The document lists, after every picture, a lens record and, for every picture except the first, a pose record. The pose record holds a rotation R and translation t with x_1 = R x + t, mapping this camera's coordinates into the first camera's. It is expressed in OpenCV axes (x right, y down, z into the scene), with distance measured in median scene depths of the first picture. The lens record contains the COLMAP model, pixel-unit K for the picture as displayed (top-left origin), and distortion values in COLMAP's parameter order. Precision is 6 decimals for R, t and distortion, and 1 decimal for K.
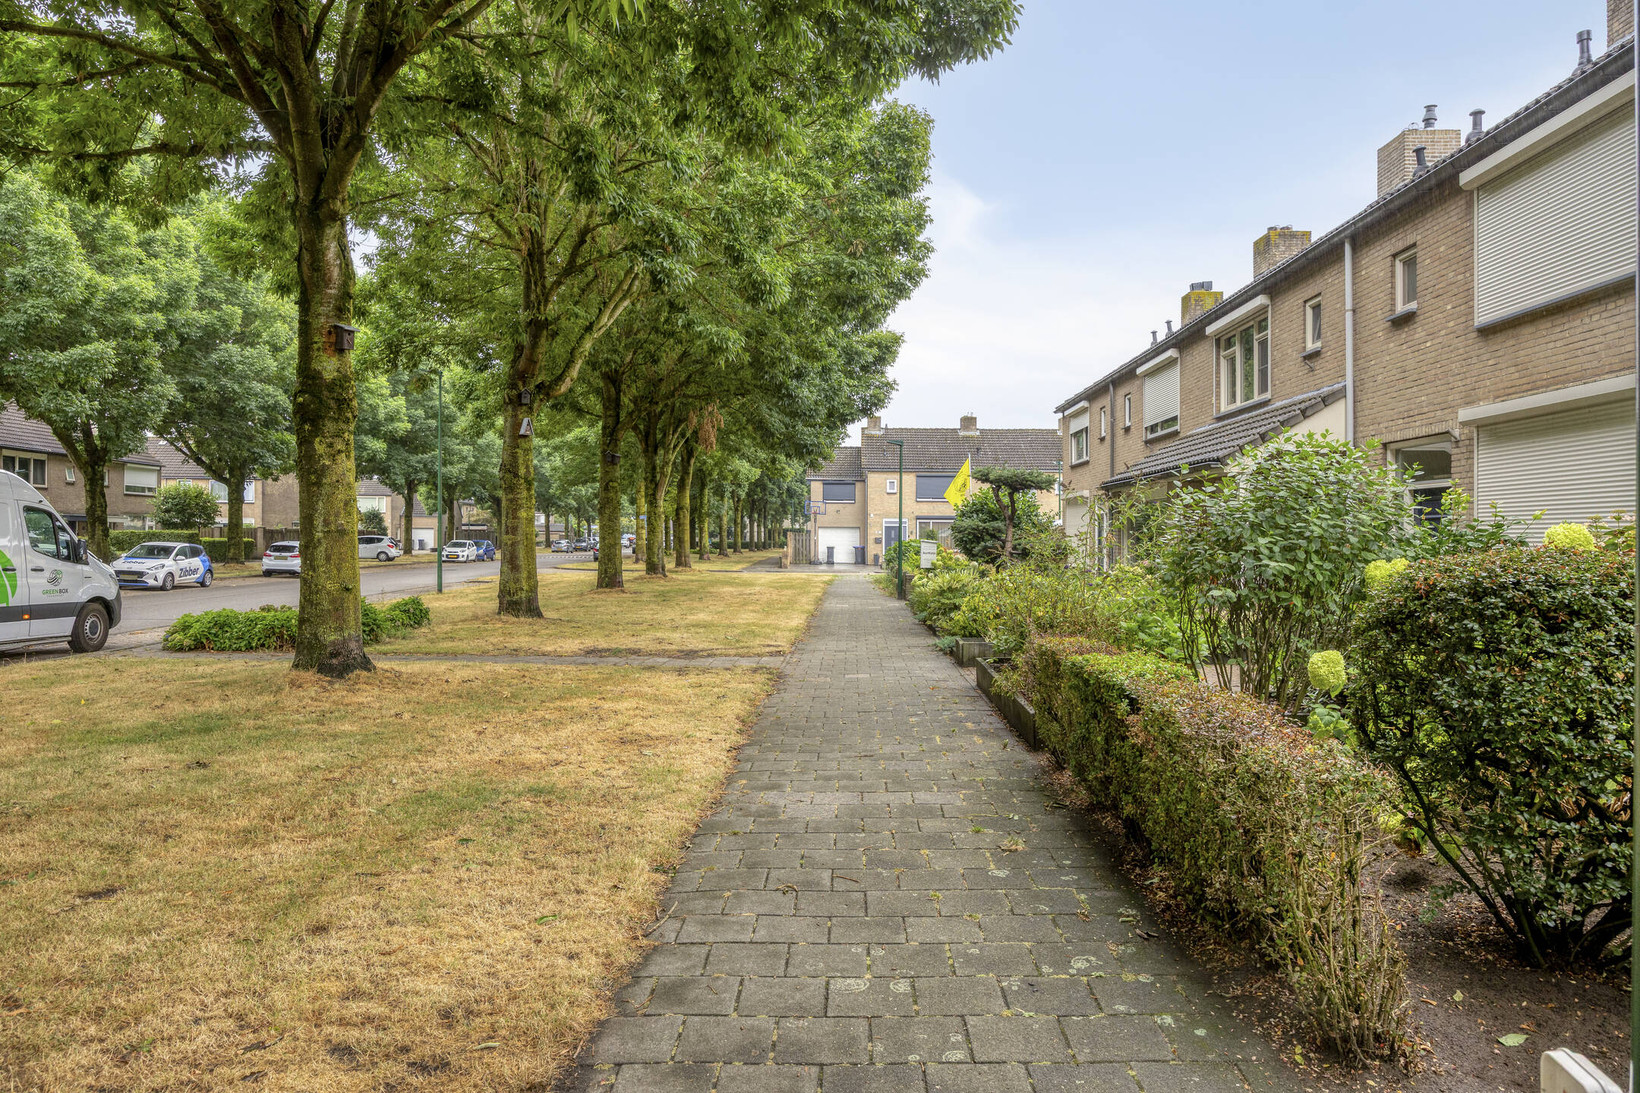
lens RADIAL K [[1028.1, 0, 820.0], [0, 1028.1, 546.5], [0, 0, 1]] dist [0.003676, 0.001713]
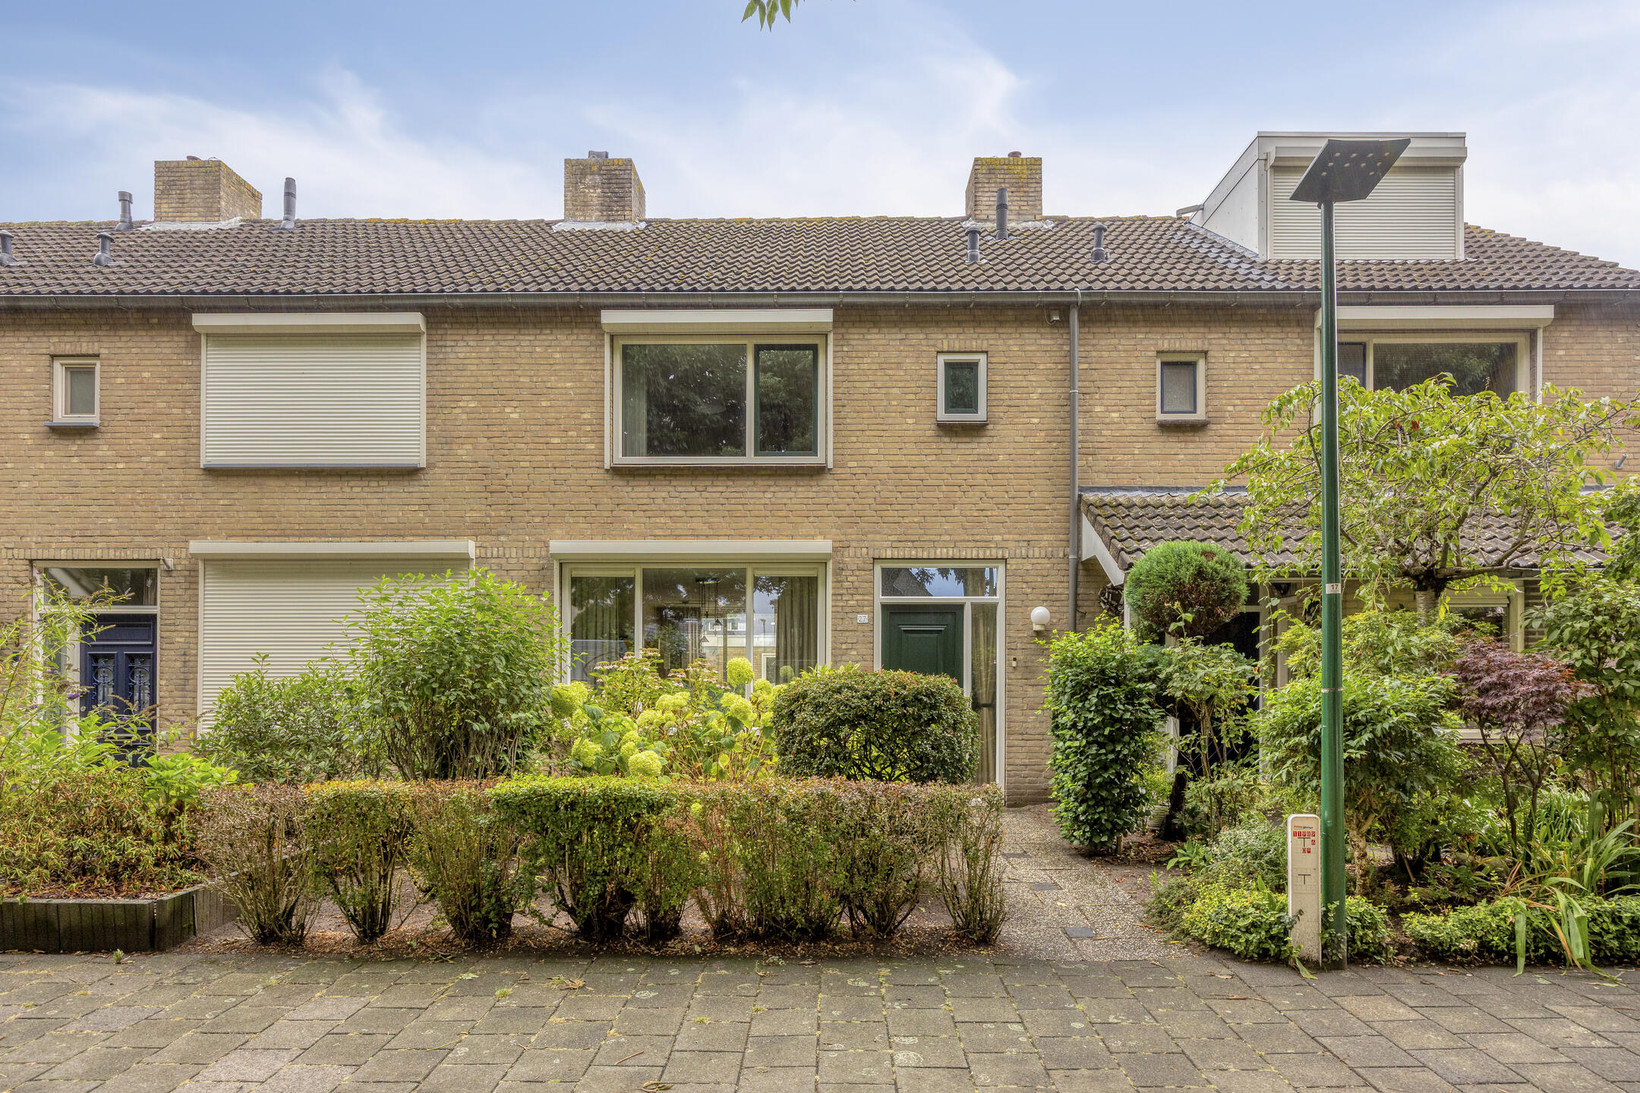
lens RADIAL K [[971.4, 0, 823.3], [0, 971.4, 669.5], [0, 0, 1]] dist [-0.001017, 0.000546]
pose [[-0.019394, -0.002411, 0.999809, -0.370129], [0.004758, 0.999986, 0.002504, -0.003756], [-0.999801, 0.004805, -0.019383, 0.390908]]
